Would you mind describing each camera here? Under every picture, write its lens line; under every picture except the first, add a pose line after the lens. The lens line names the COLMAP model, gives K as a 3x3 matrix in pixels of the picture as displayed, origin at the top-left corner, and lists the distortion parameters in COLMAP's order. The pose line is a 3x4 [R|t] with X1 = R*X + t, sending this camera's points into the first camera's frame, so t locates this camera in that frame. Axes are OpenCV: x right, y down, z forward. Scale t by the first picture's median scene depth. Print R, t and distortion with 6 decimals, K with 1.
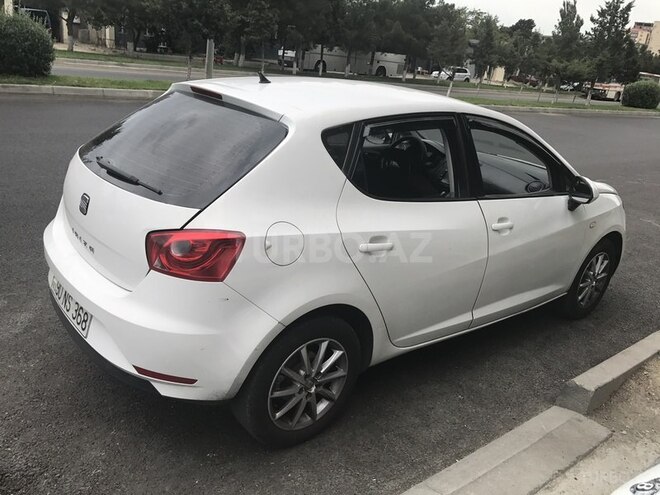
lens RADIAL K [[544.8, 0, 330.0], [0, 544.8, 247.5], [0, 0, 1]] dist [0.017389, -0.017931]
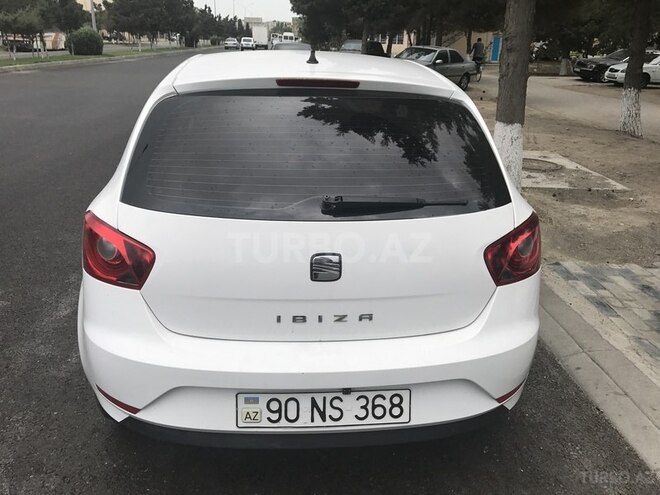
lens RADIAL K [[544.8, 0, 330.0], [0, 544.8, 247.5], [0, 0, 1]] dist [0.017389, -0.017931]
pose [[0.561189, -0.372992, 0.738880, -0.990327], [0.309633, 0.922492, 0.230511, -0.271756], [-0.767590, 0.099421, 0.633184, 0.581882]]
